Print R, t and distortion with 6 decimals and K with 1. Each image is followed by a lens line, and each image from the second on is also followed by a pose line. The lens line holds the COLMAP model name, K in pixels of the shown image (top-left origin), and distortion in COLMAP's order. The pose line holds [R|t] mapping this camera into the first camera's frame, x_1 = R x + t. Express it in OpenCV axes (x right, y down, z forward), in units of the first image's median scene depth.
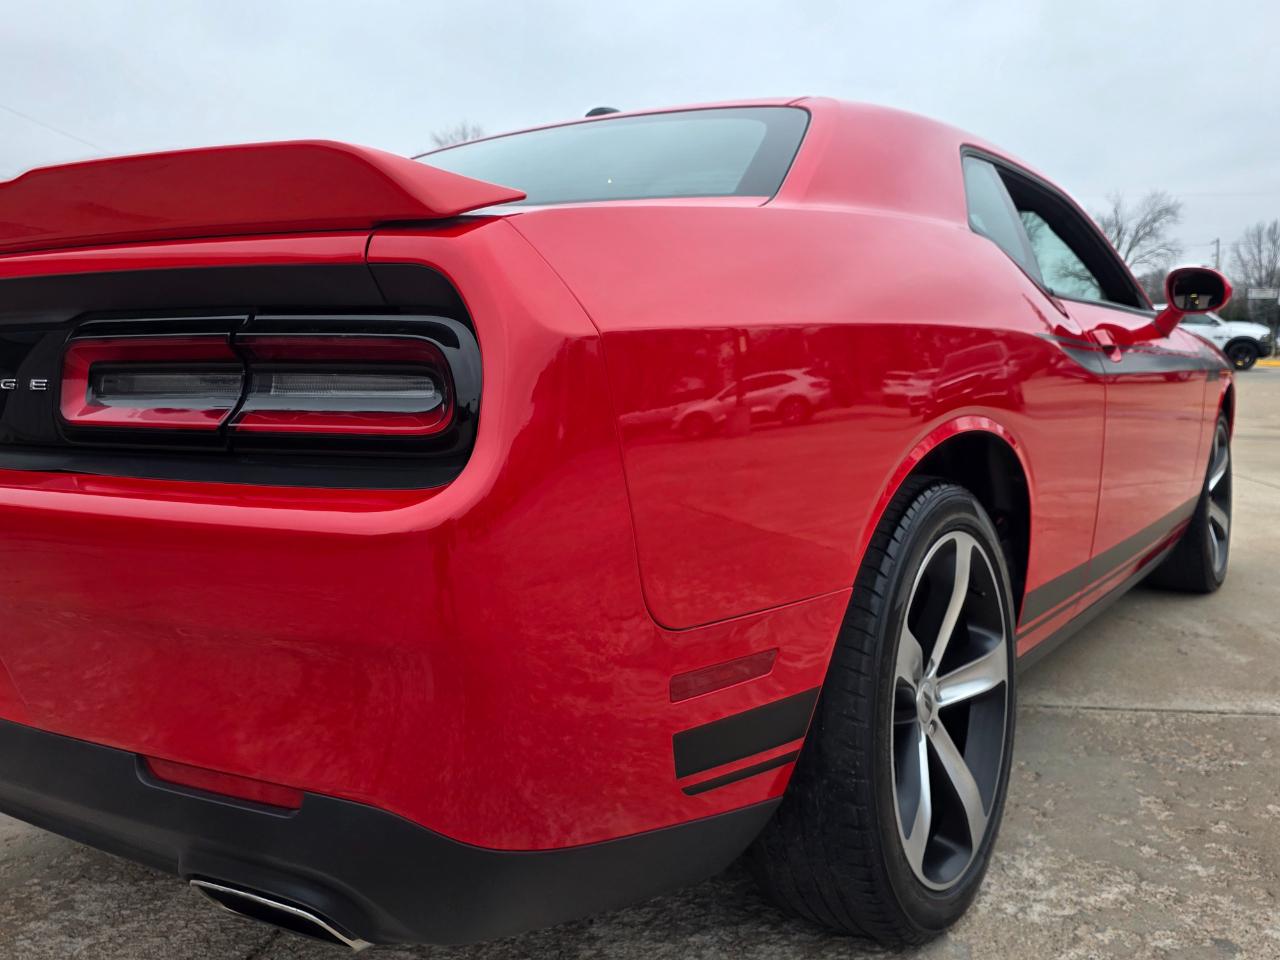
lens RADIAL K [[1110.5, 0, 635.4], [0, 1110.5, 478.3], [0, 0, 1]] dist [0.048641, -0.054297]
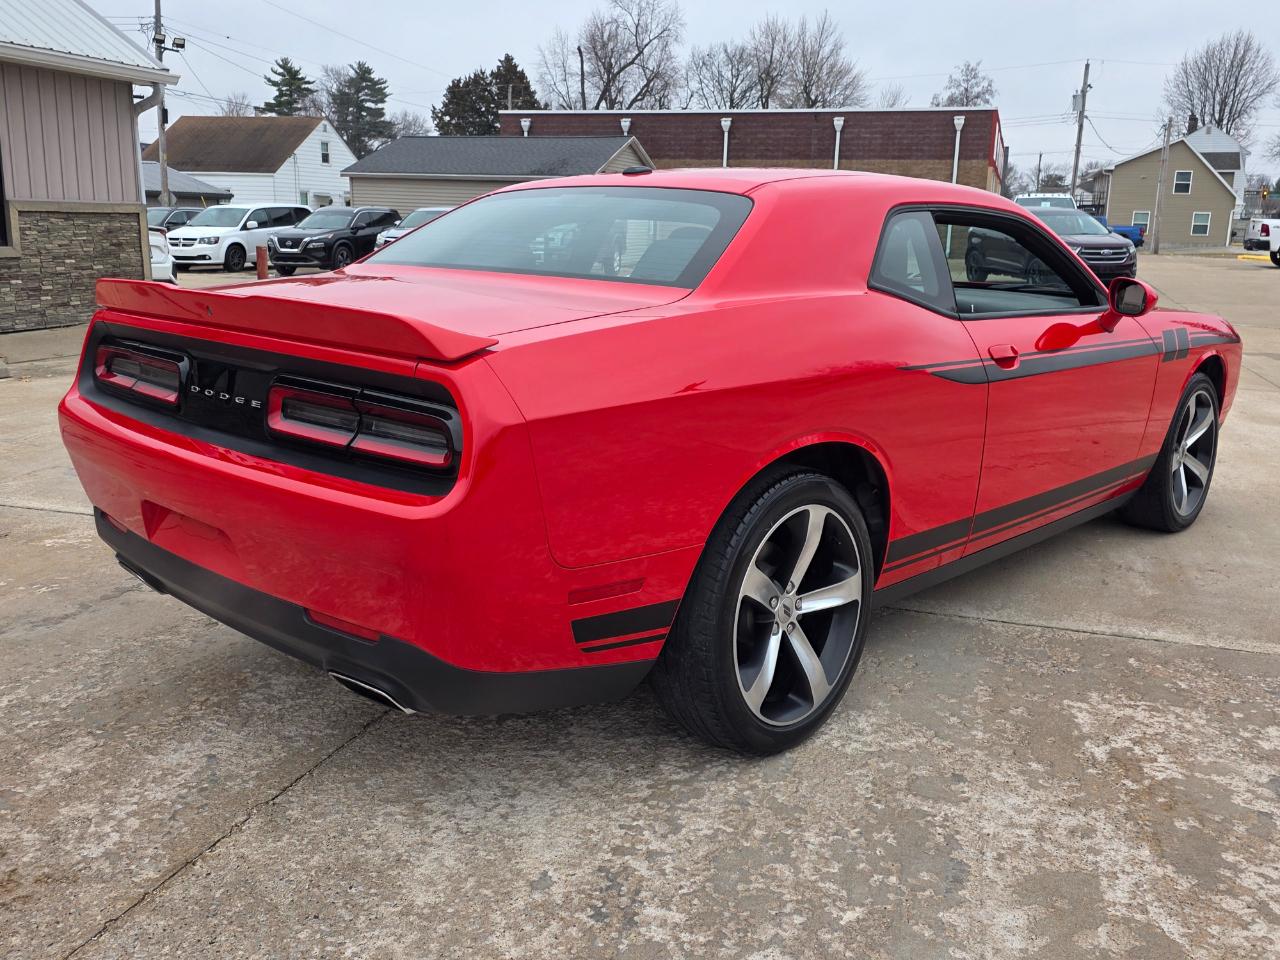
lens RADIAL K [[1110.5, 0, 634.7], [0, 1110.5, 473.2], [0, 0, 1]] dist [0.048641, -0.054297]
pose [[0.987416, 0.066384, -0.143540, 0.258882], [-0.049350, 0.991651, 0.119137, -0.162033], [0.150250, -0.110554, 0.982447, -0.530663]]
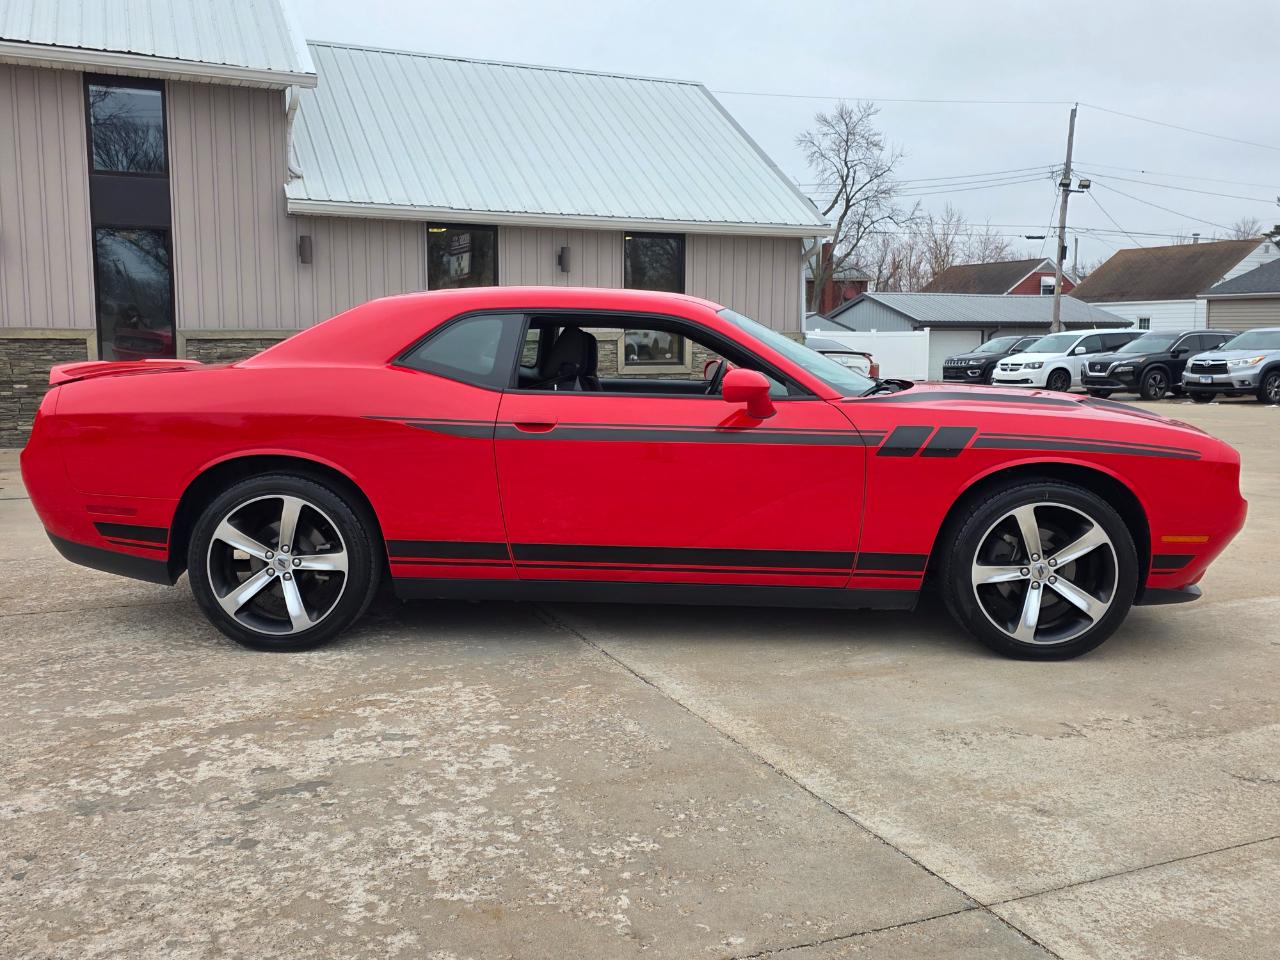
lens RADIAL K [[1110.5, 0, 632.7], [0, 1110.5, 477.9], [0, 0, 1]] dist [0.048641, -0.054297]
pose [[0.538583, 0.117059, -0.834402, 2.684527], [-0.098170, 0.992276, 0.075842, -0.246983], [0.836834, 0.041066, 0.545914, 0.289997]]
